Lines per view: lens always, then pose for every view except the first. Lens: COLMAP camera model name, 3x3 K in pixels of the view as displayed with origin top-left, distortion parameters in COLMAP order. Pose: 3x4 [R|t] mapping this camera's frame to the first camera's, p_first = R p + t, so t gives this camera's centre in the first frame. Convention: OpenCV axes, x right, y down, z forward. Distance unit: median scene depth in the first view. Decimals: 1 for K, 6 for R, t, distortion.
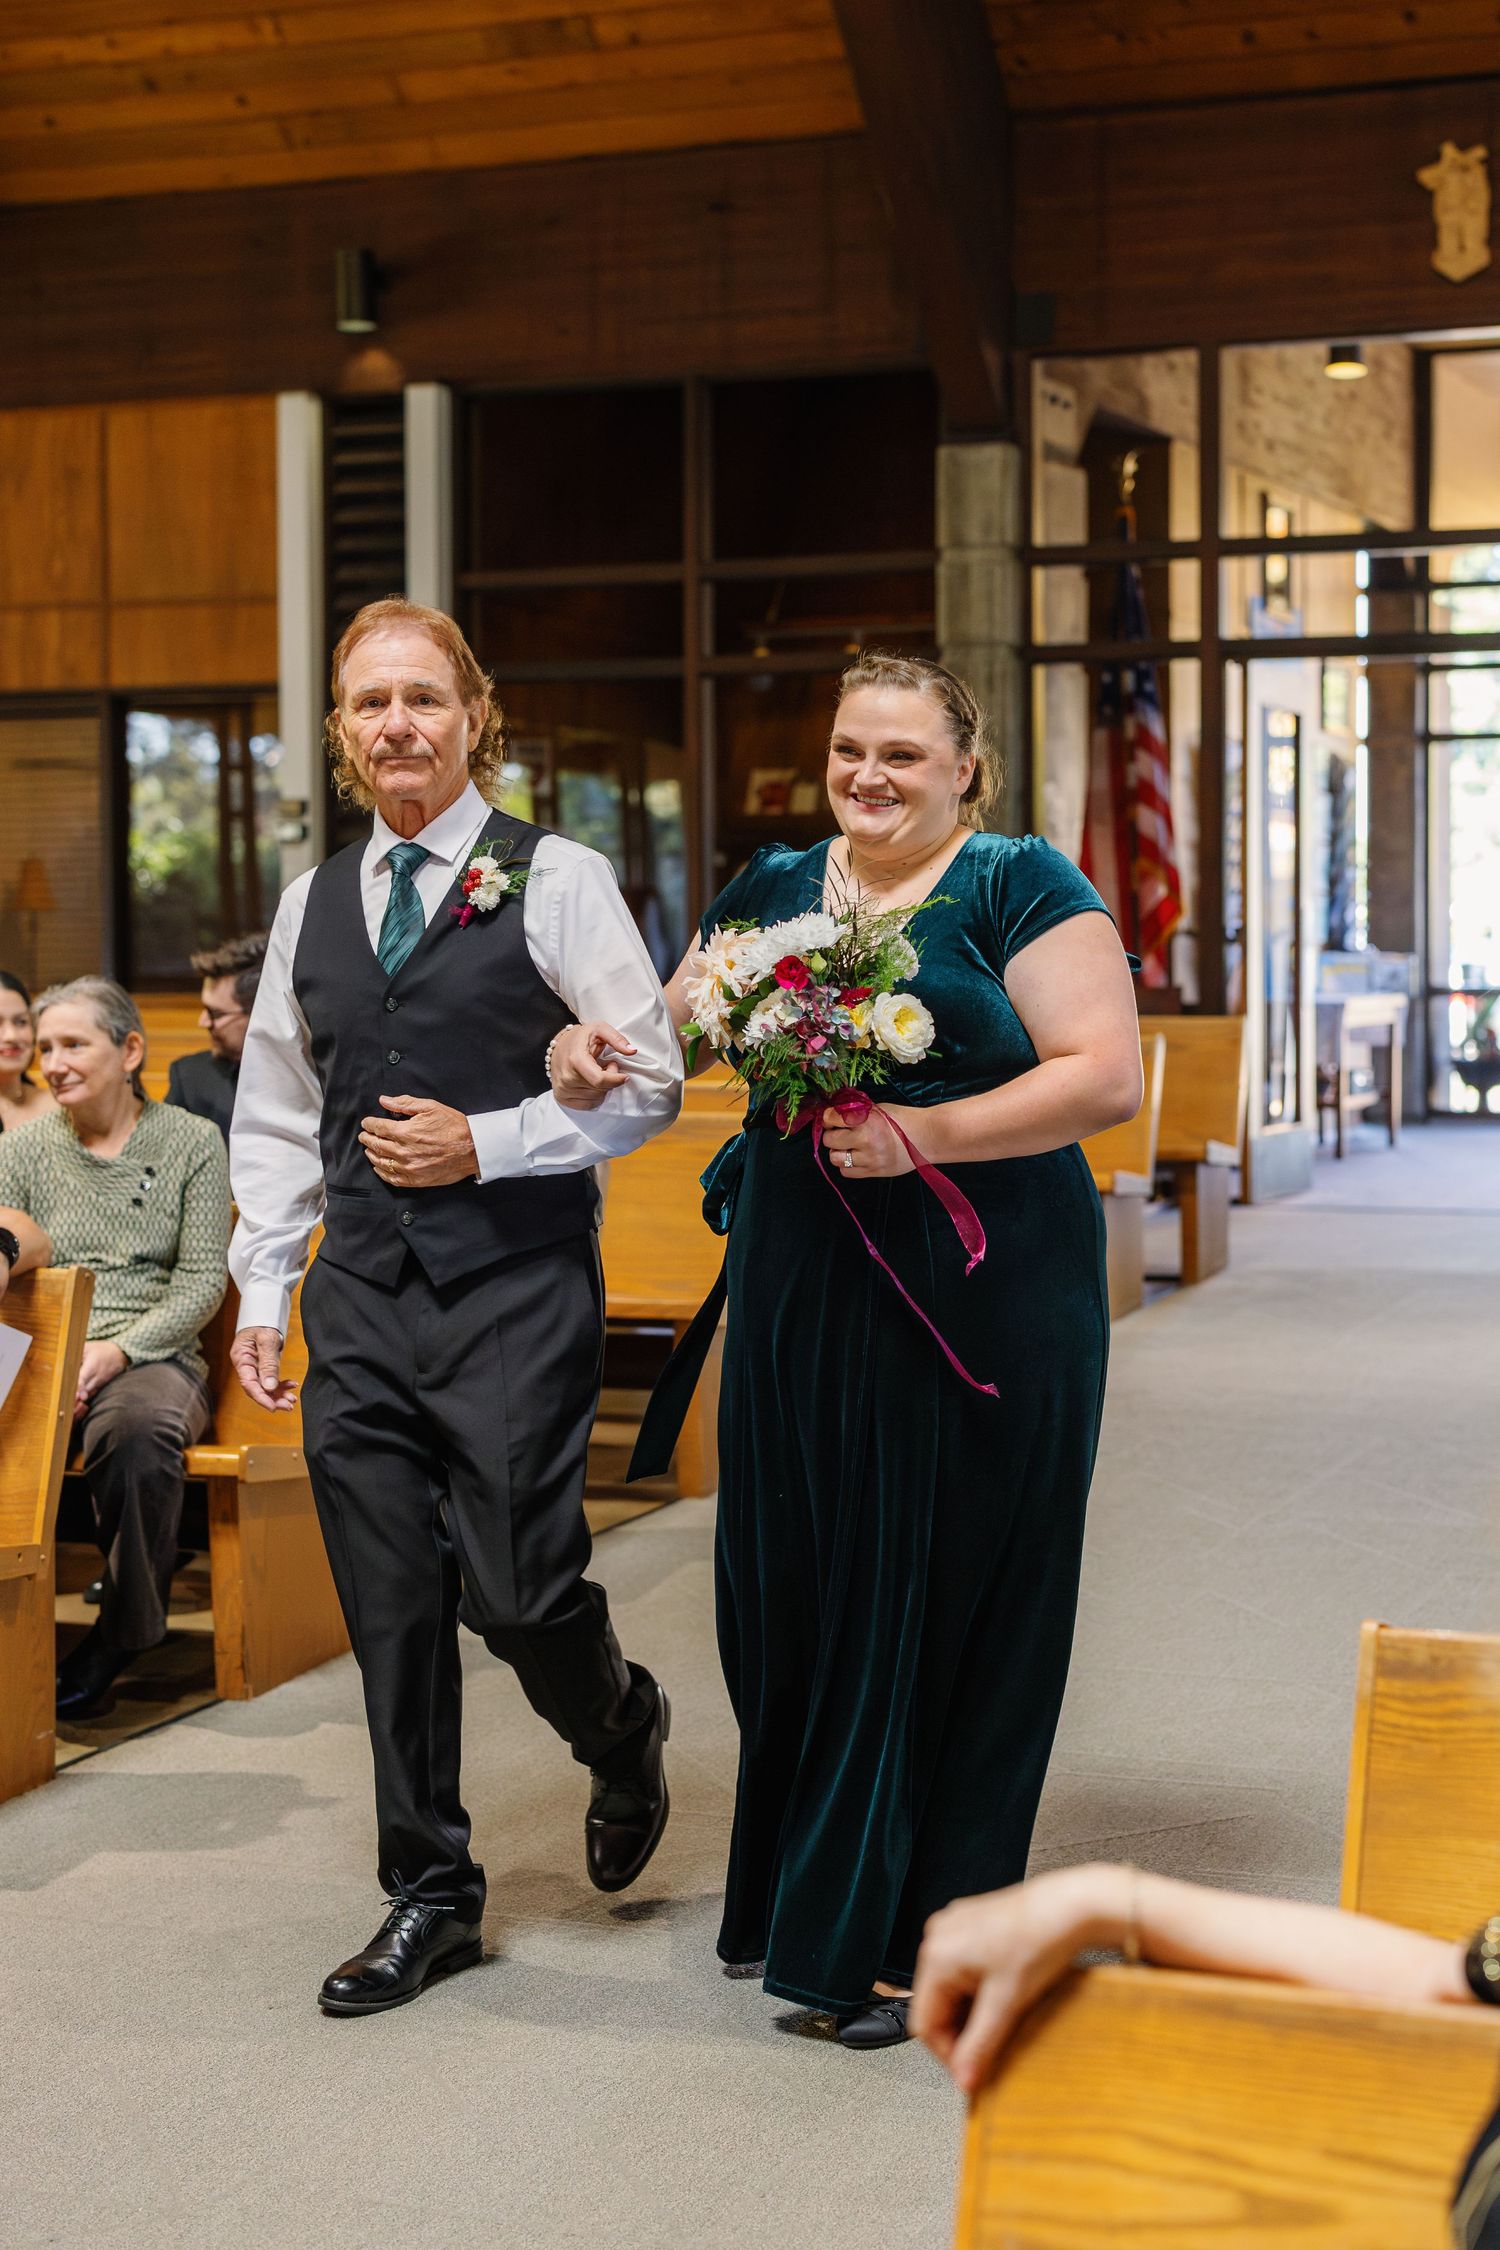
lens RADIAL K [[3675.0, 0, 891.8], [0, 3675.0, 1037.5], [0, 0, 1]] dist [0.024046, -0.054275]
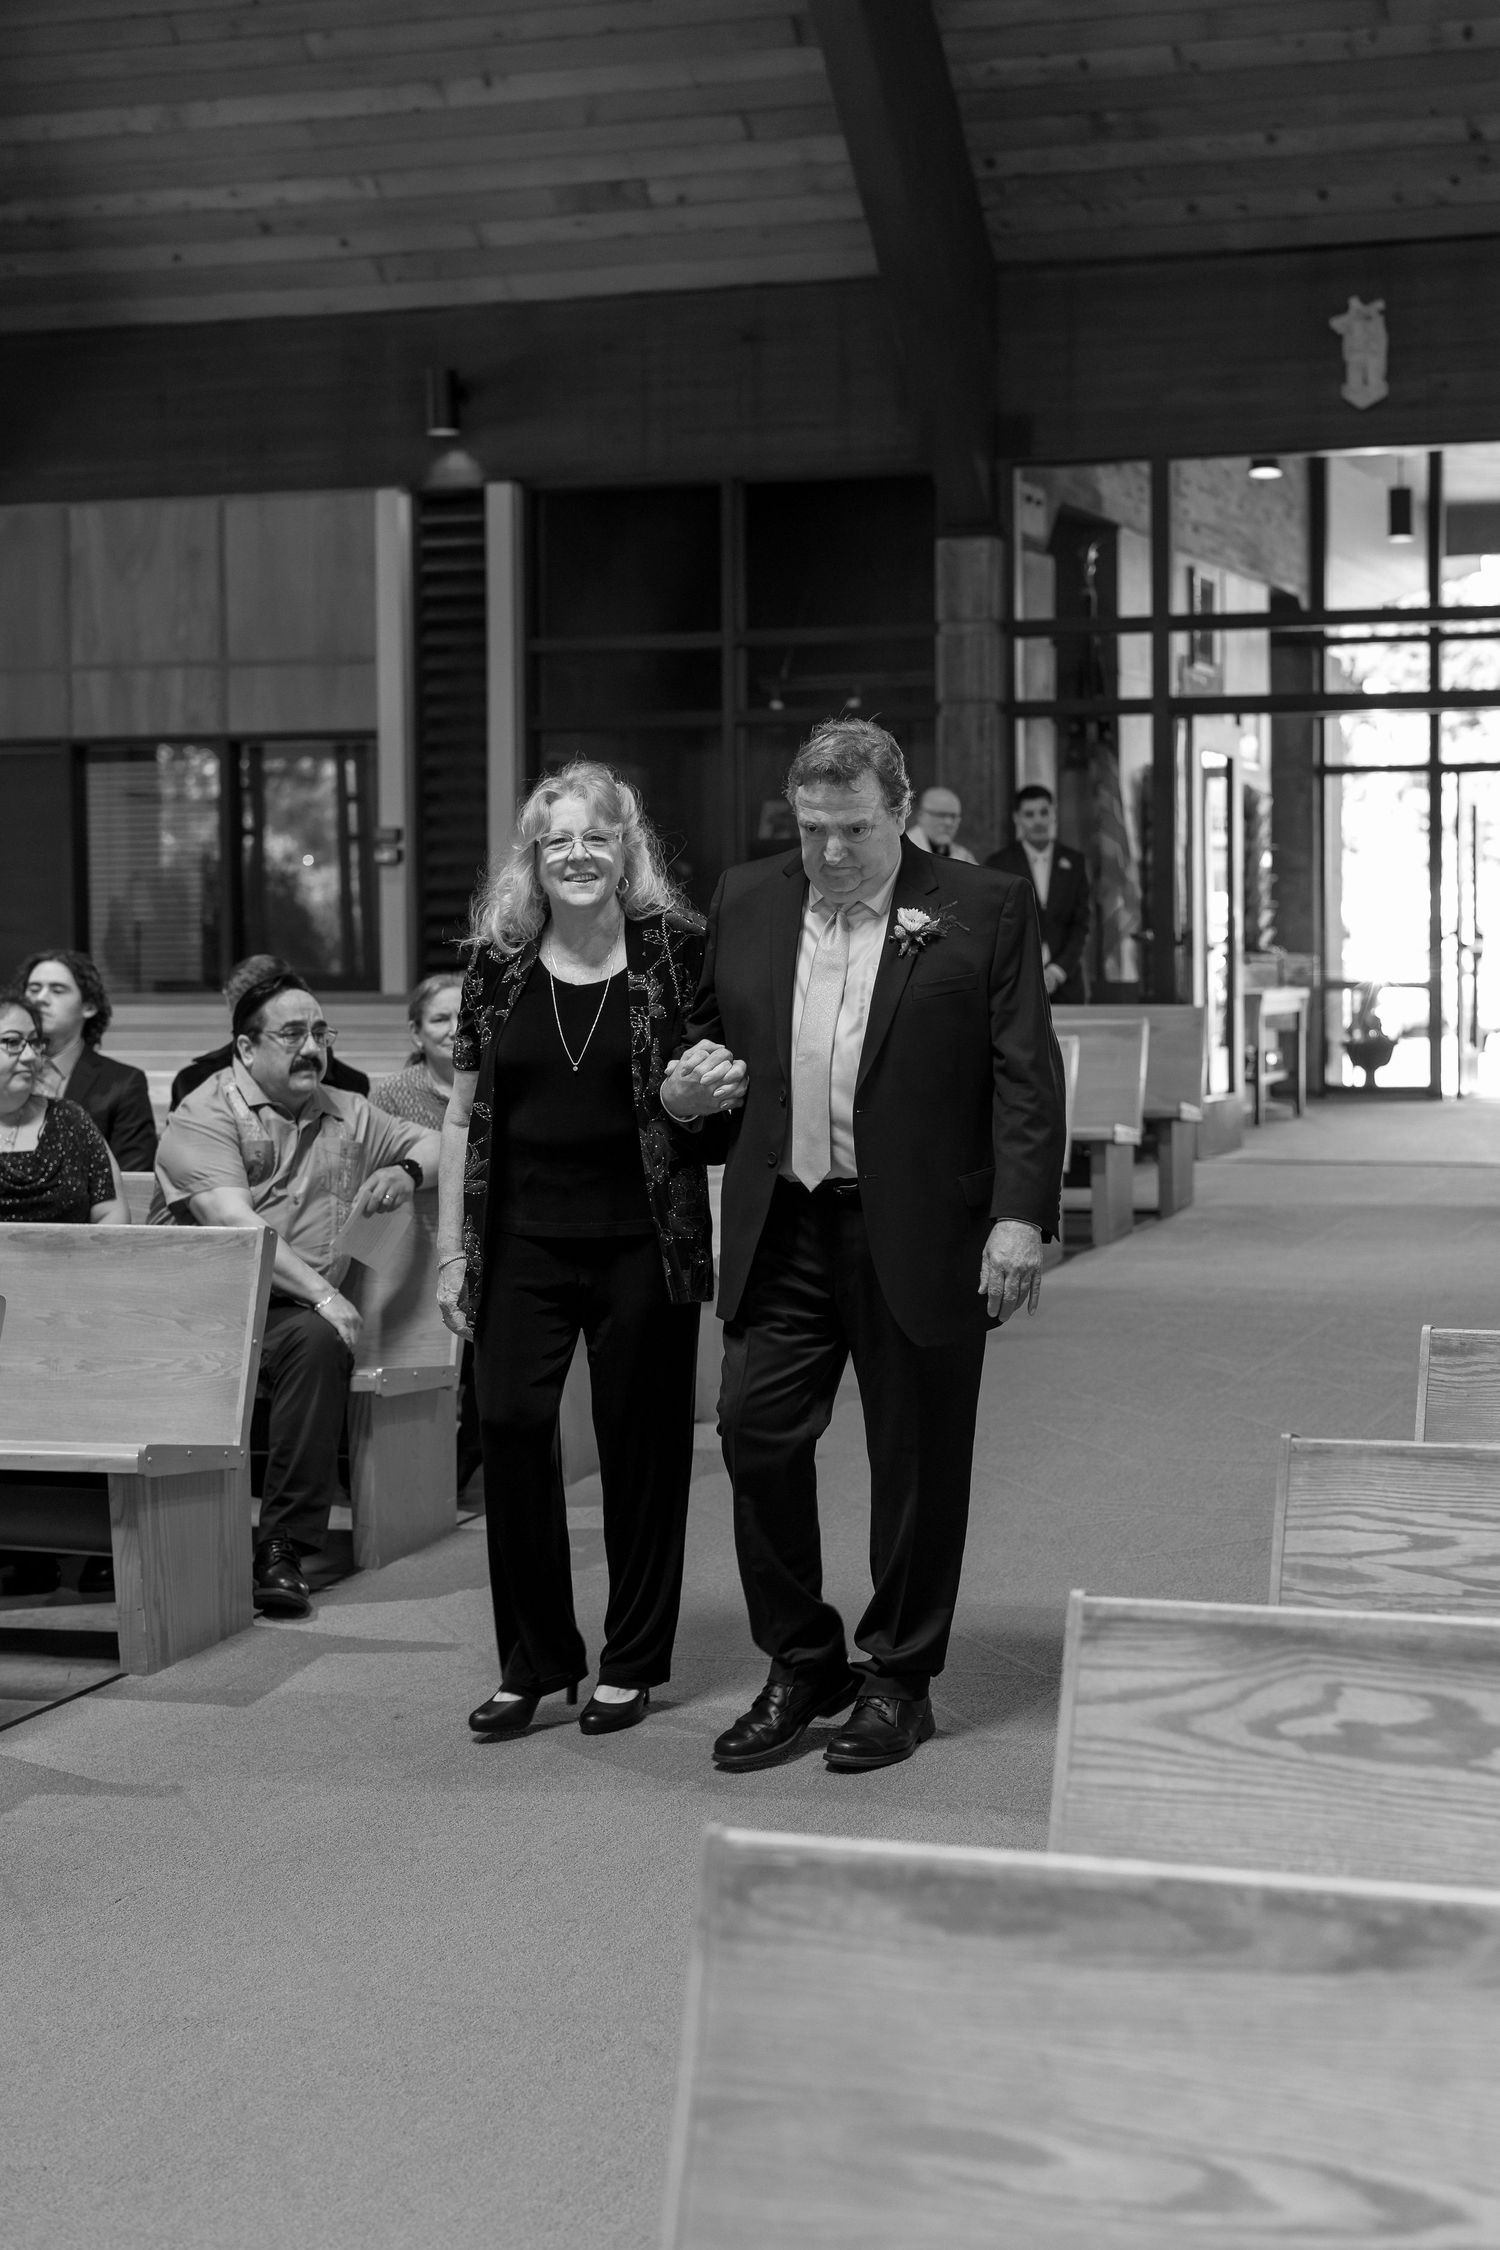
lens RADIAL K [[3511.8, 0, 971.4], [0, 3511.8, 1077.6], [0, 0, 1]] dist [-0.014438, 0.008545]
pose [[0.998340, -0.005605, 0.057329, -0.042606], [0.004899, 0.999911, 0.012447, 0.003049], [-0.057394, -0.012145, 0.998278, -0.158149]]
